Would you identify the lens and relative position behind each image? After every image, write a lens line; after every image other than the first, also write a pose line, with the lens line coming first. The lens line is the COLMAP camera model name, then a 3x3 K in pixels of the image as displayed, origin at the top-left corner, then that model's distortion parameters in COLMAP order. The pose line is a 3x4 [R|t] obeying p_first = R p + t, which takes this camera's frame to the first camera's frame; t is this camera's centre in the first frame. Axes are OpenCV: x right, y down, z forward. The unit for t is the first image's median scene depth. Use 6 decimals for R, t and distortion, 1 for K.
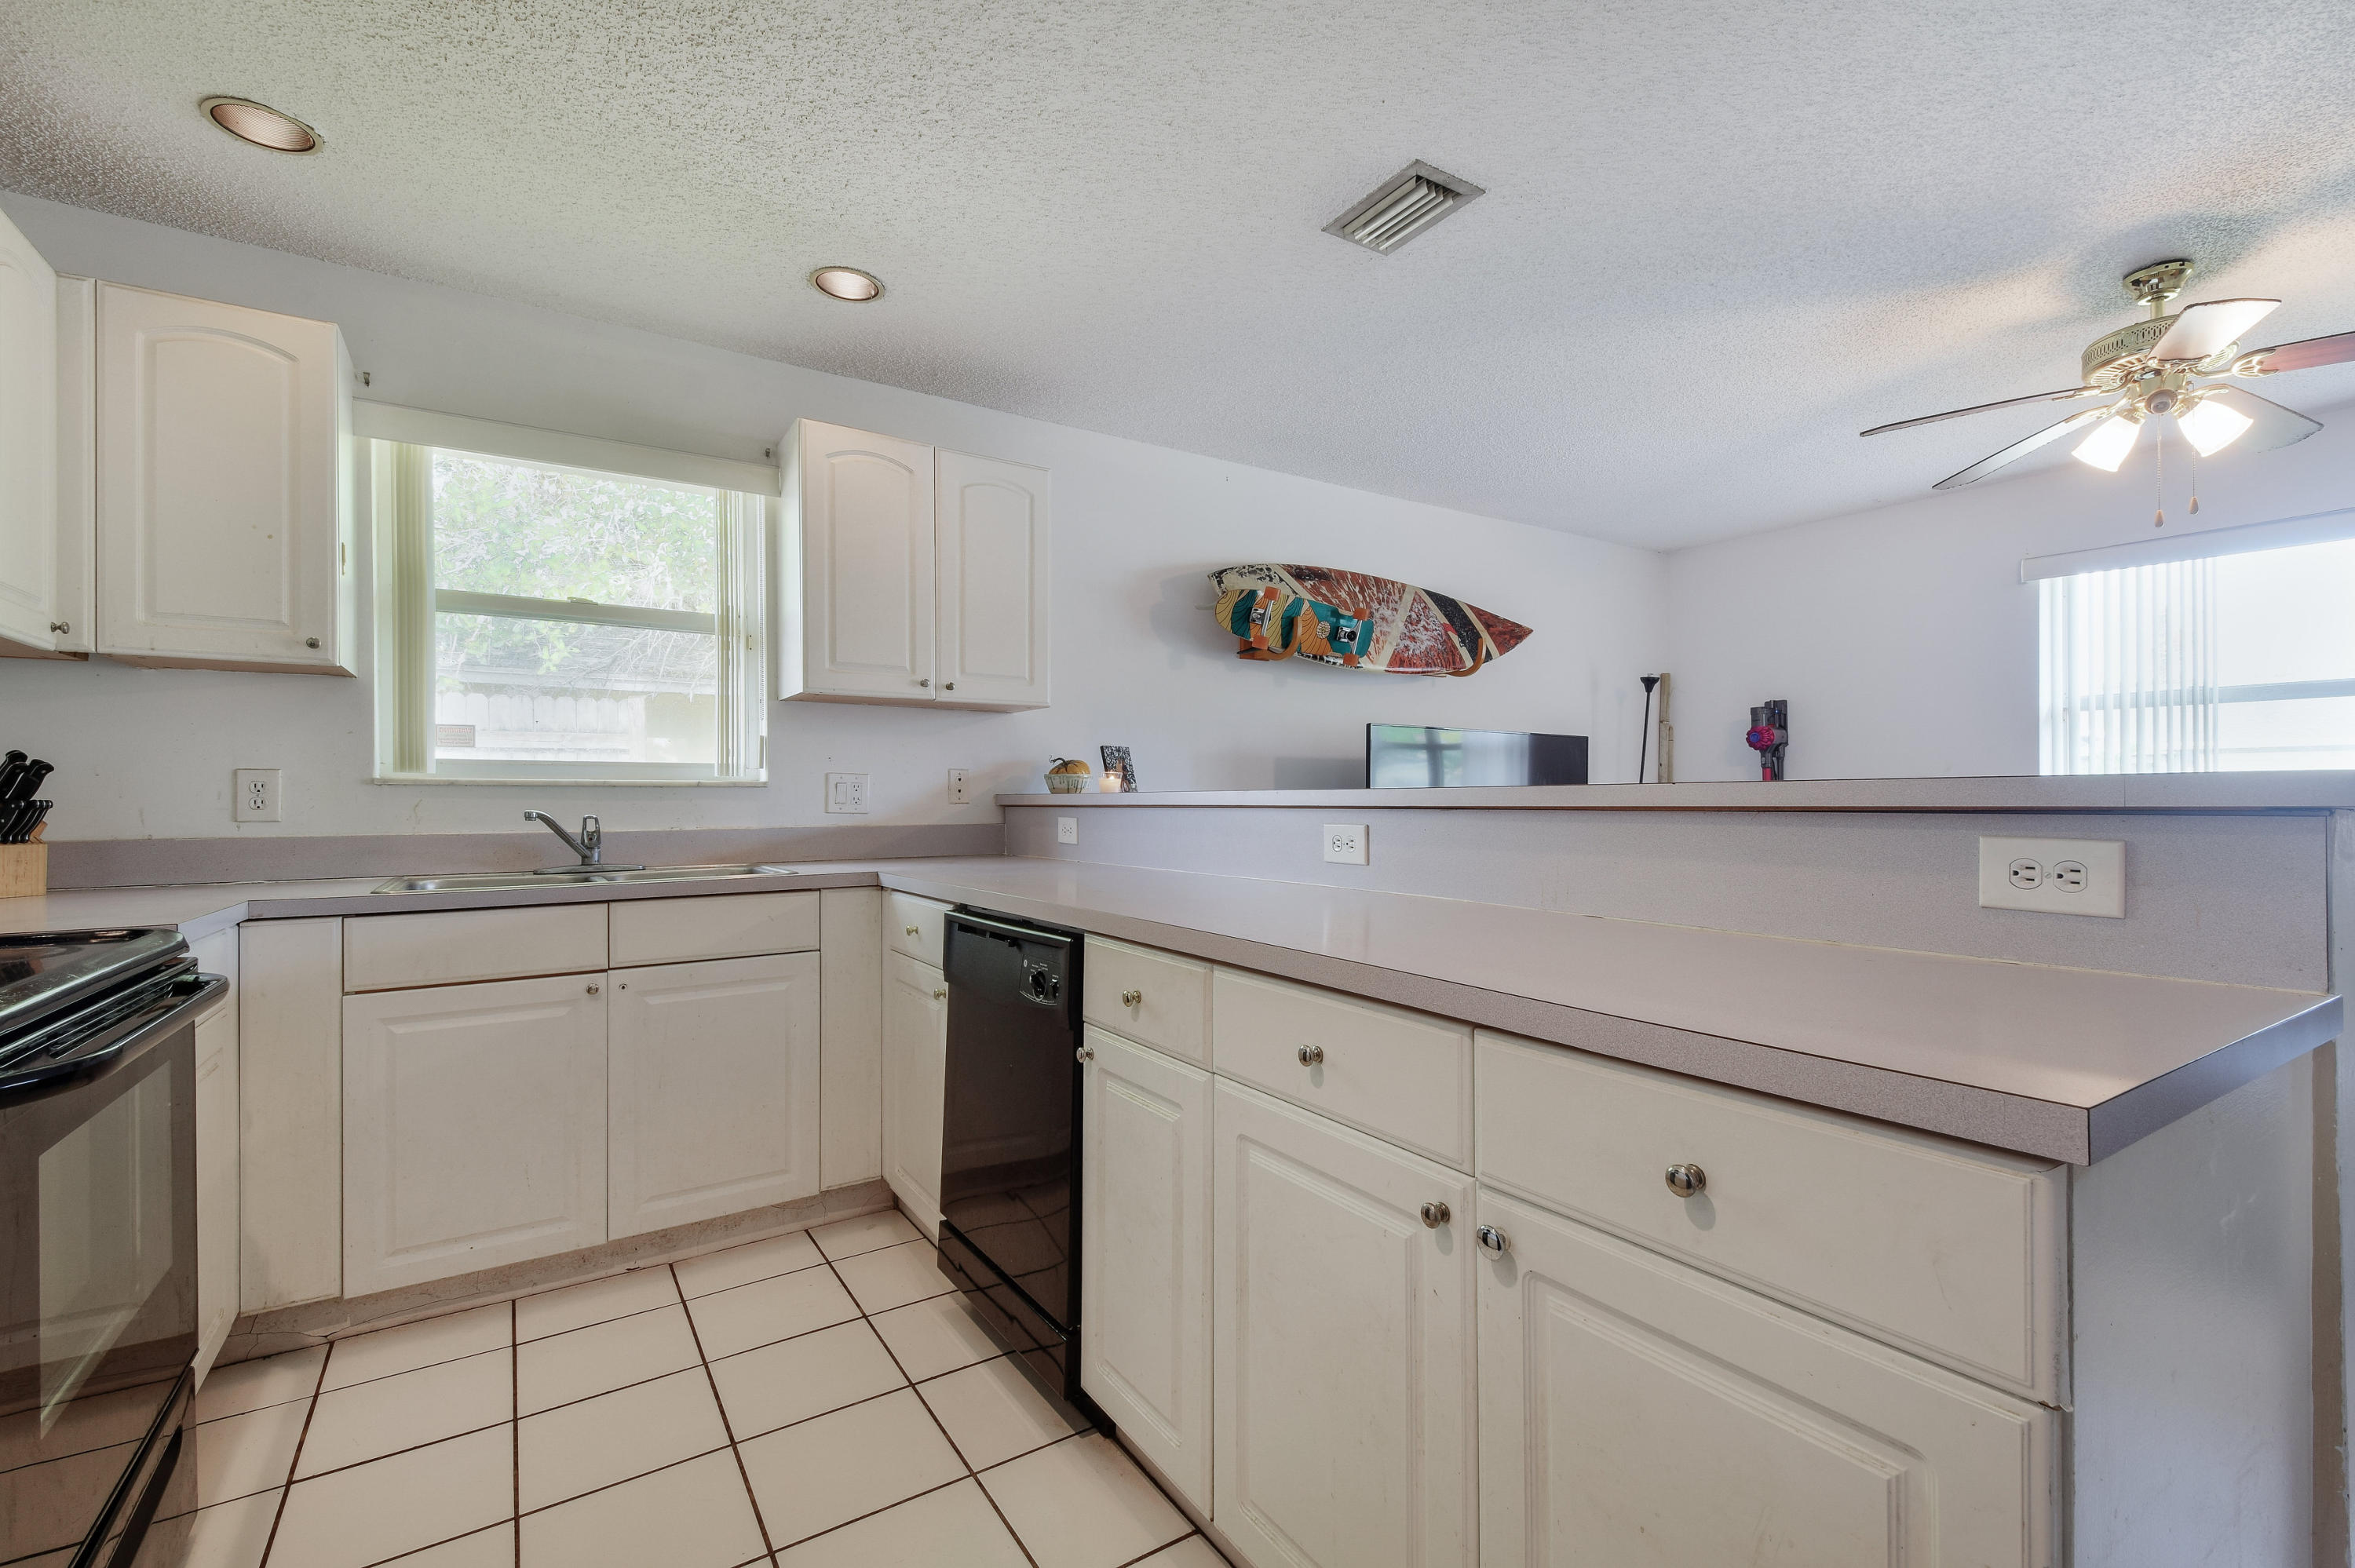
lens RADIAL K [[1021.7, 0, 1187.4], [0, 1021.7, 793.6], [0, 0, 1]] dist [0.042874, -0.019897]
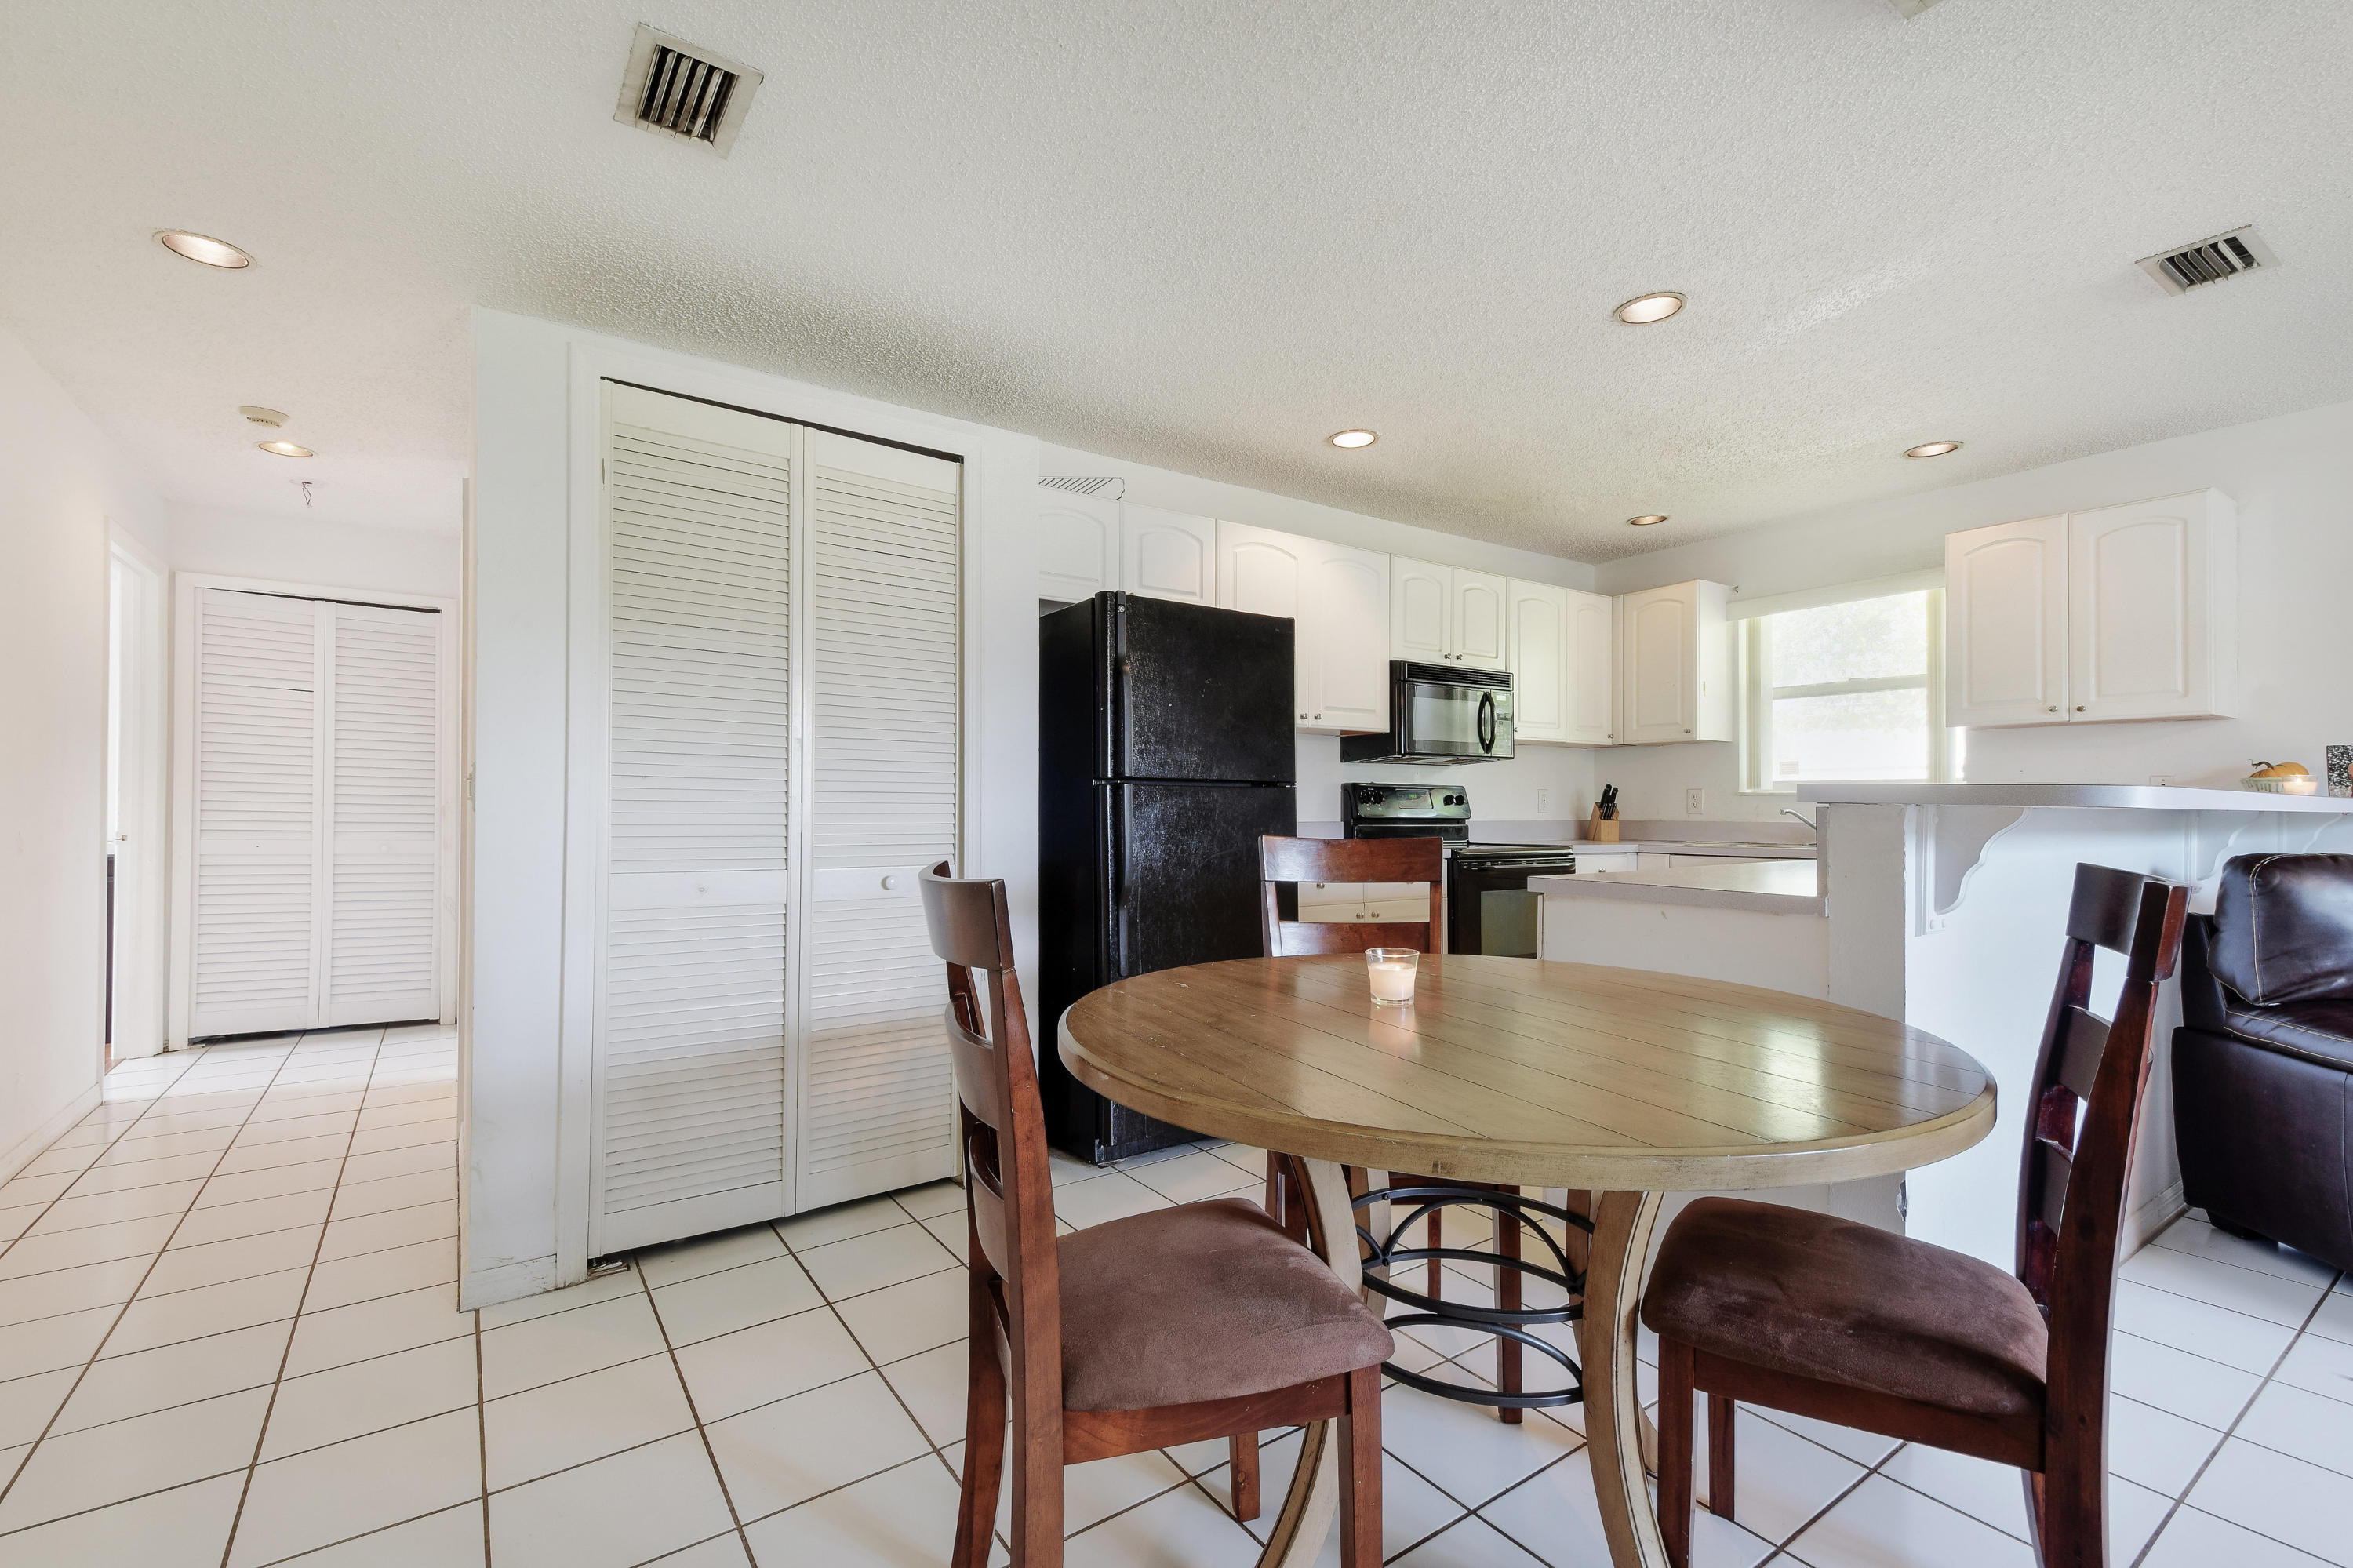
lens RADIAL K [[1021.0, 0, 1186.4], [0, 1021.0, 793.6], [0, 0, 1]] dist [0.042874, -0.019897]
pose [[0.035552, -0.011754, -0.999299, 0.974756], [0.001700, 0.999930, -0.011701, 0.007174], [0.999366, -0.001283, 0.035569, -0.090892]]
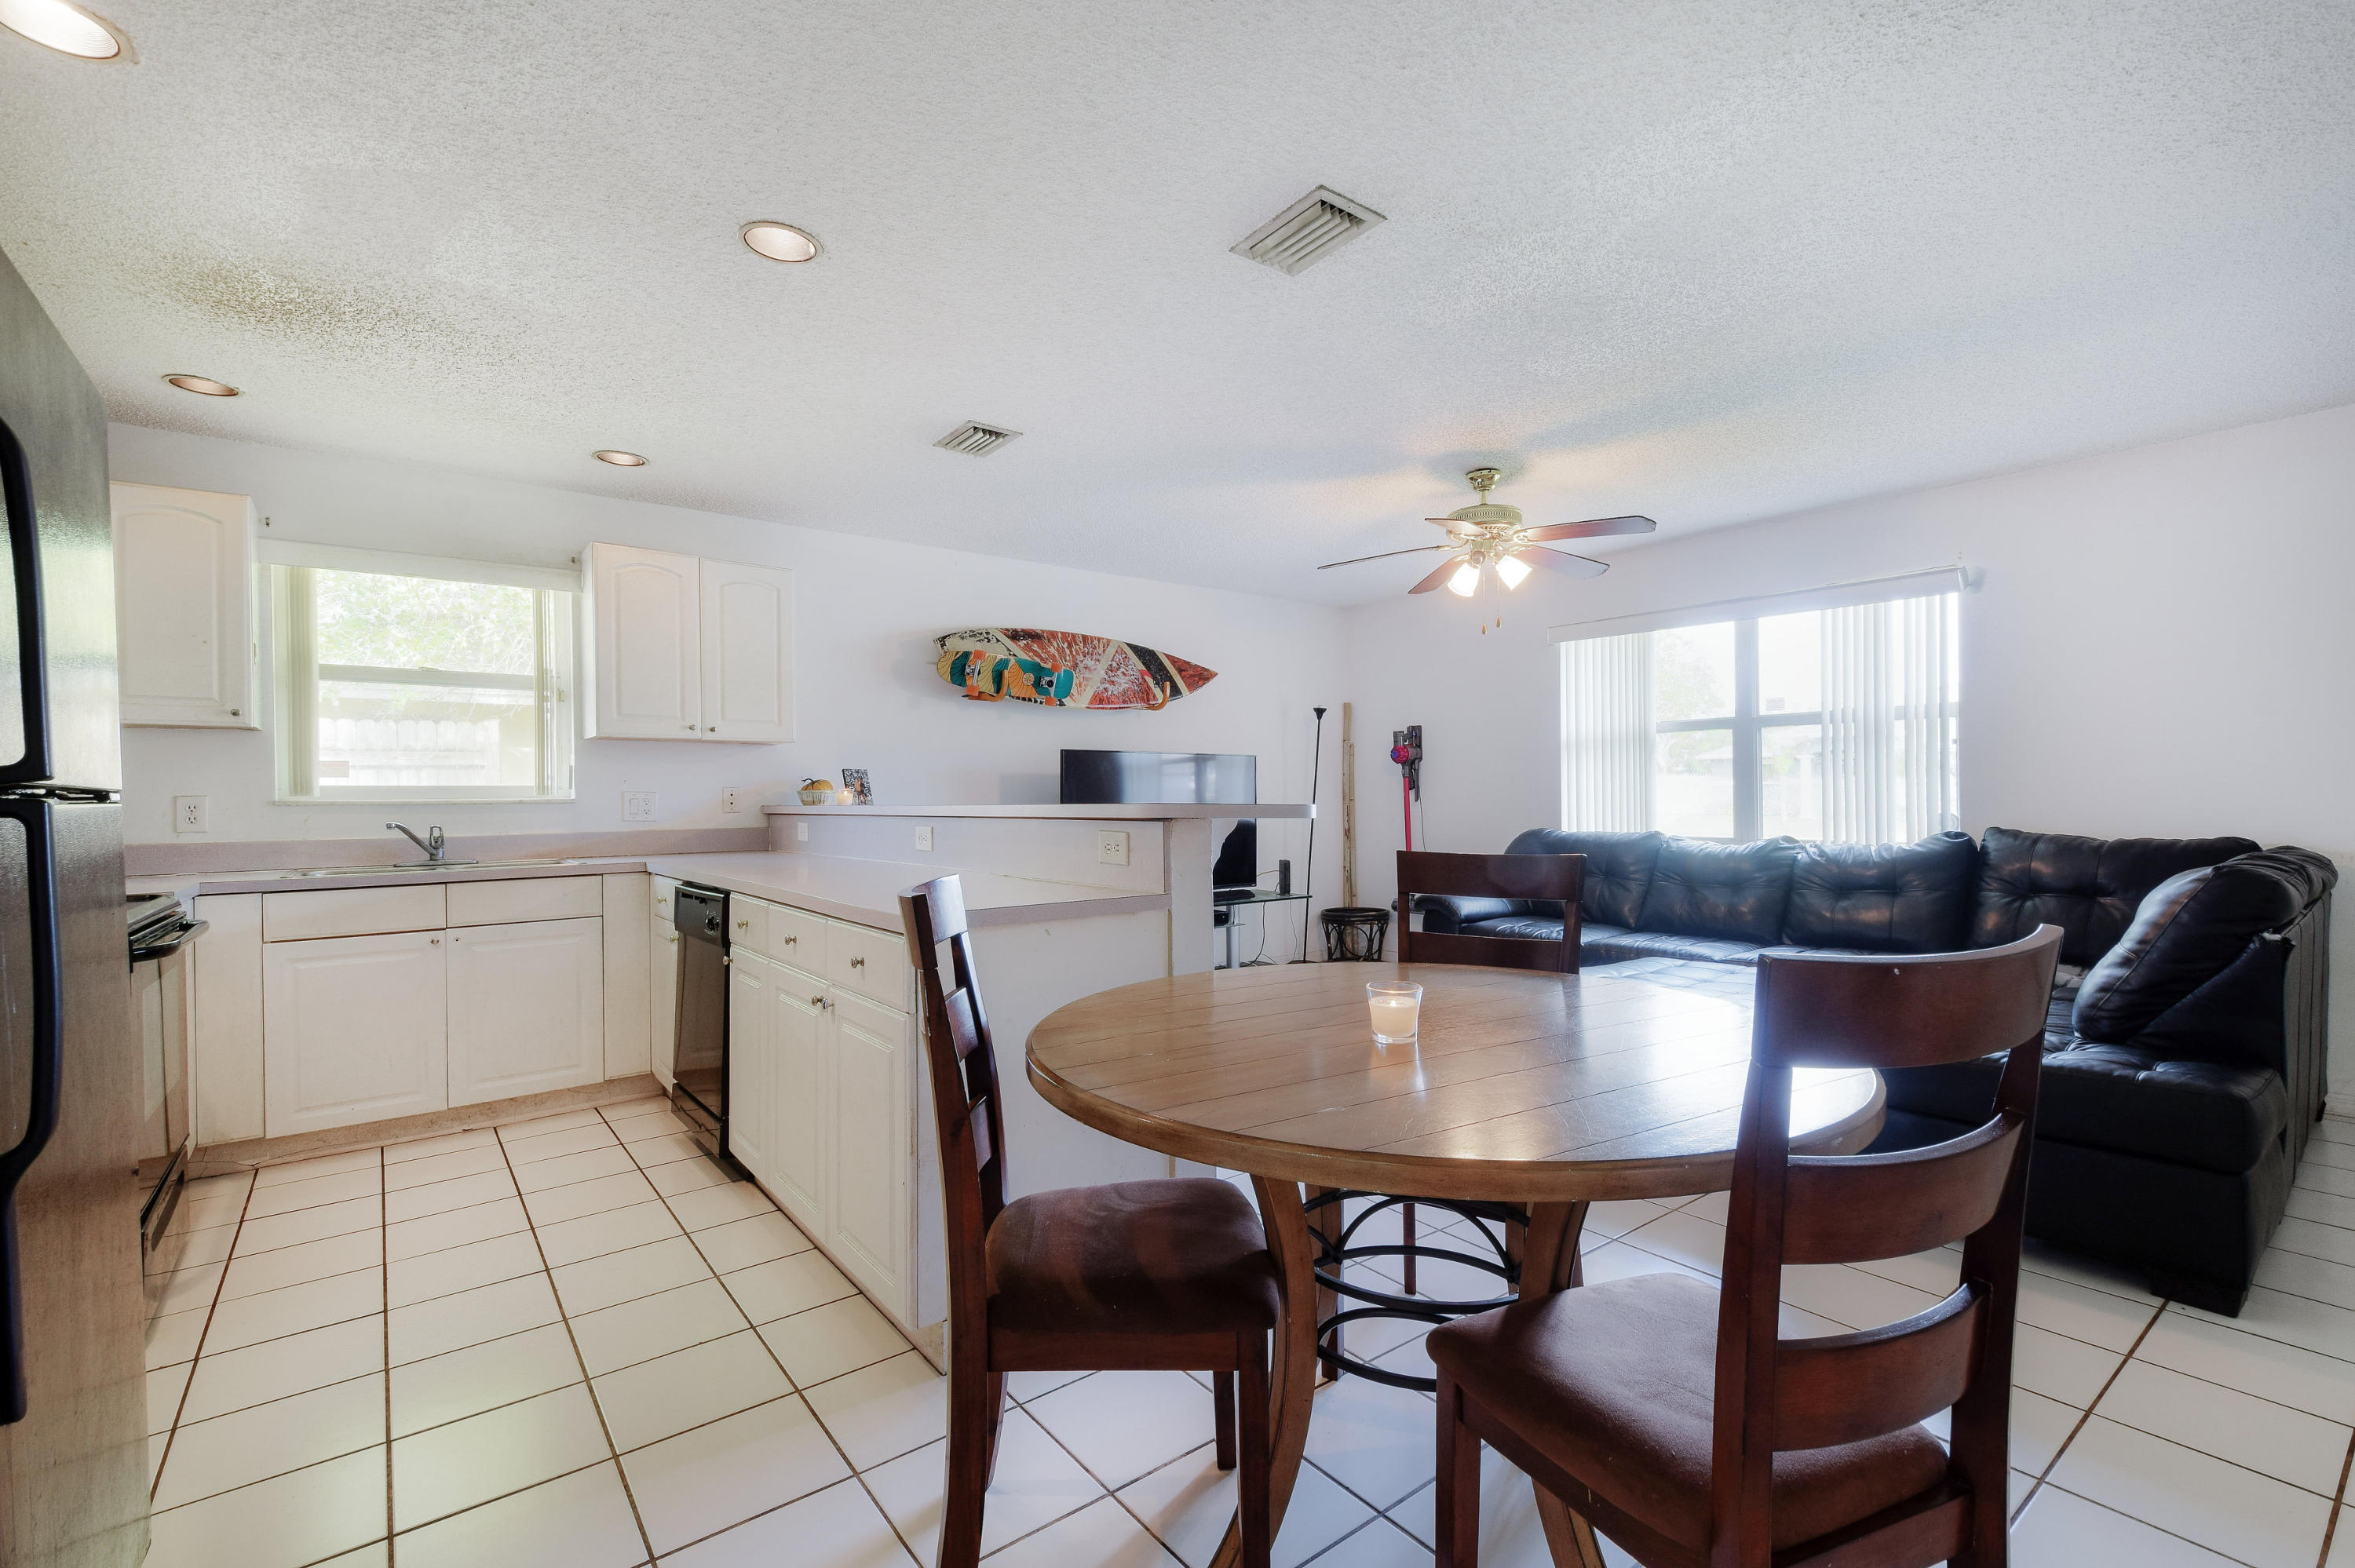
lens RADIAL K [[1021.7, 0, 1187.4], [0, 1021.7, 793.6], [0, 0, 1]] dist [0.042874, -0.019897]
pose [[0.996465, -0.007880, 0.083644, 0.300806], [0.007726, 0.999968, 0.002164, -0.015842], [-0.083658, -0.001510, 0.996493, -0.460204]]
